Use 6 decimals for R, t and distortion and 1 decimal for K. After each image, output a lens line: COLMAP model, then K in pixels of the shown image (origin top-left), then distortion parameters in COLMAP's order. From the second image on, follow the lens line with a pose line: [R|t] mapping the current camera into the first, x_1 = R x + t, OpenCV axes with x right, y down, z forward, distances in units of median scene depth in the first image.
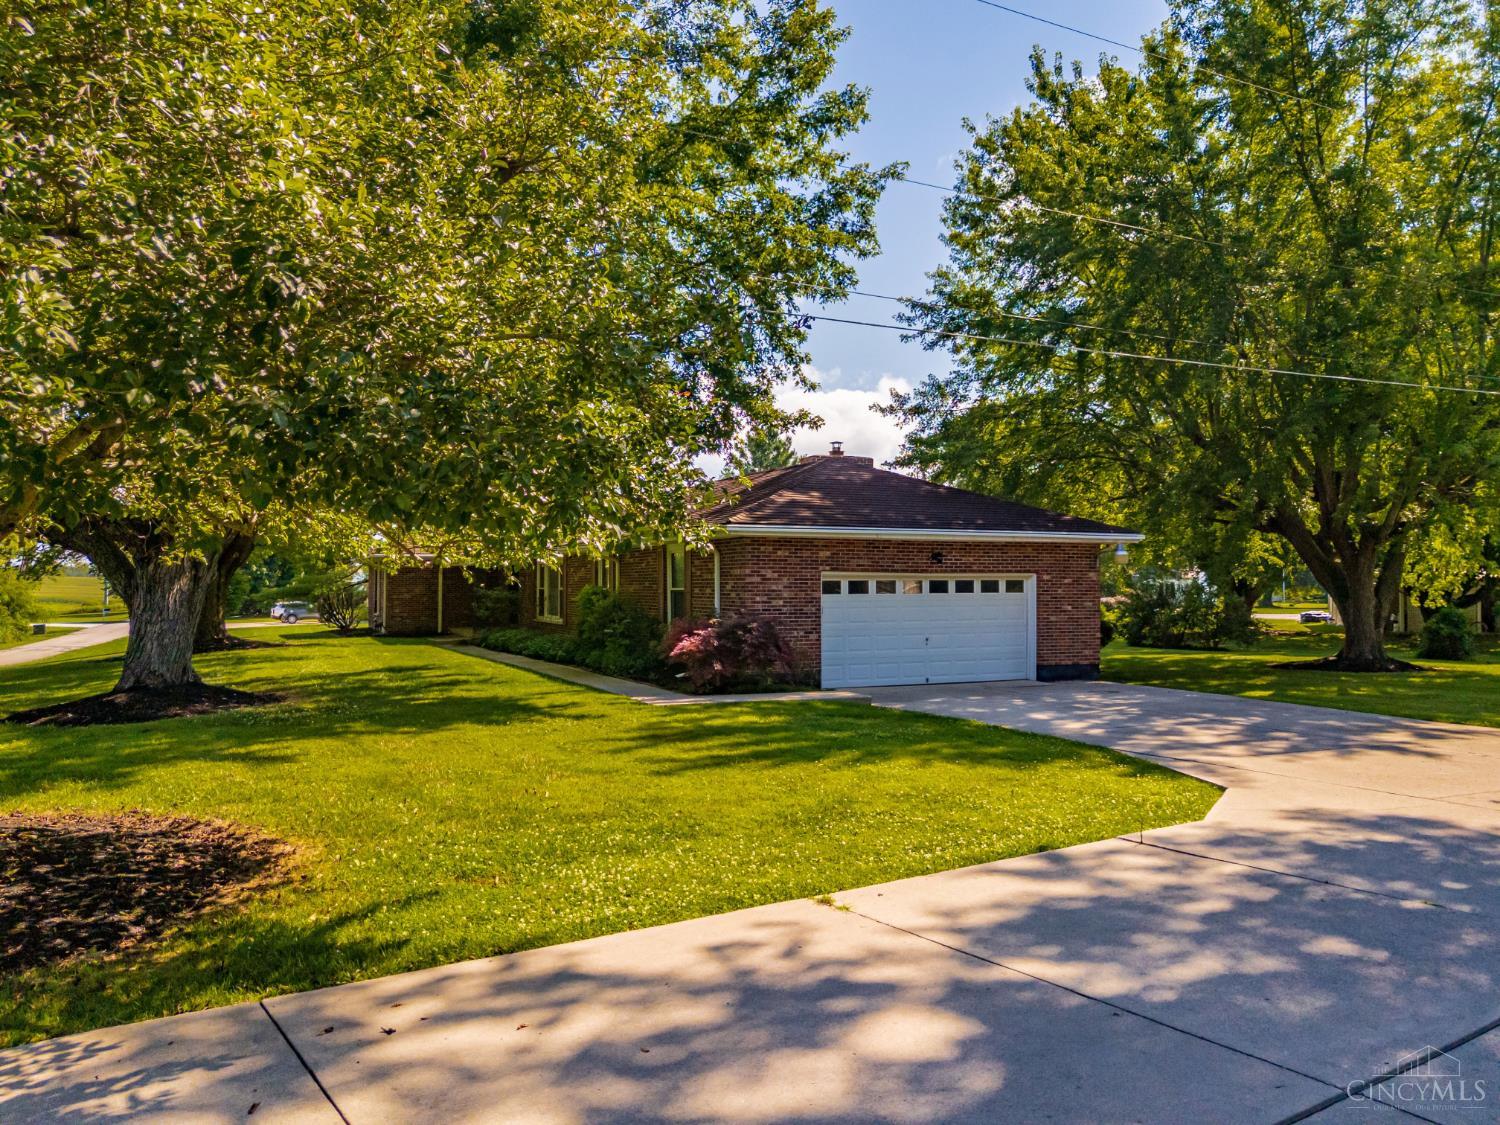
lens RADIAL K [[1141.7, 0, 746.1], [0, 1141.7, 564.2], [0, 0, 1]] dist [0.056097, -0.016295]
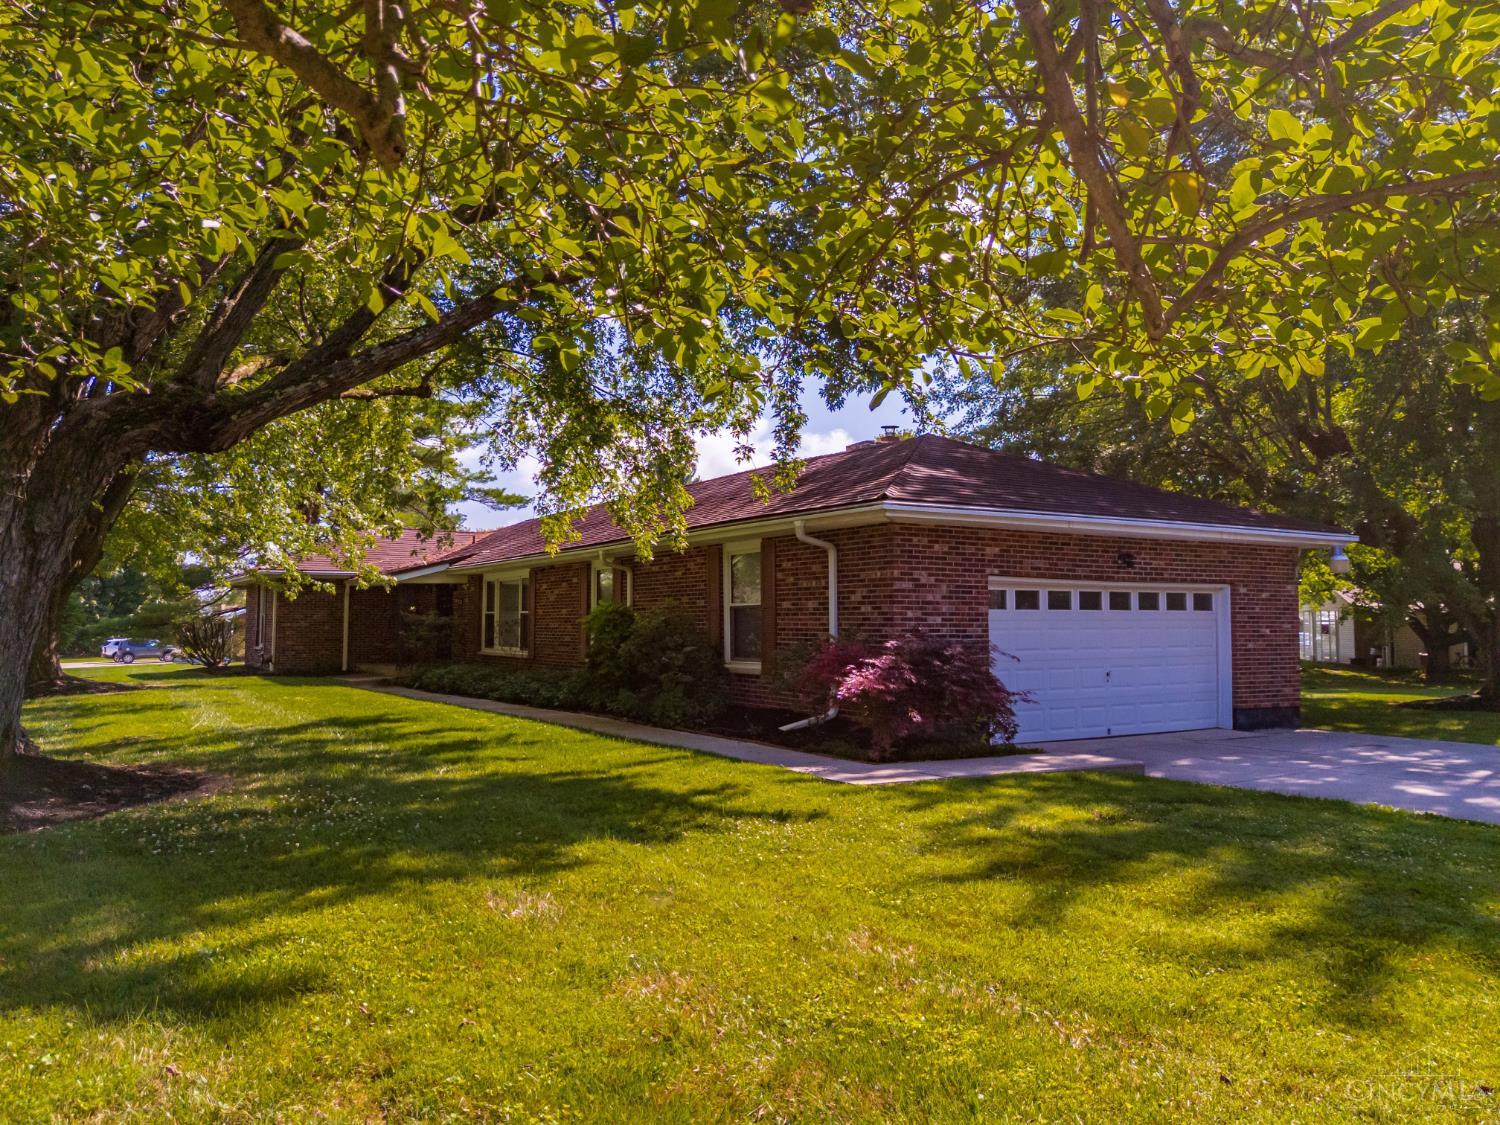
lens RADIAL K [[1141.7, 0, 751.8], [0, 1141.7, 564.6], [0, 0, 1]] dist [0.056097, -0.016295]
pose [[0.992291, 0.007602, 0.123698, -0.148995], [-0.003404, 0.999412, -0.034111, 0.021698], [-0.123885, 0.033427, 0.991733, 0.297051]]
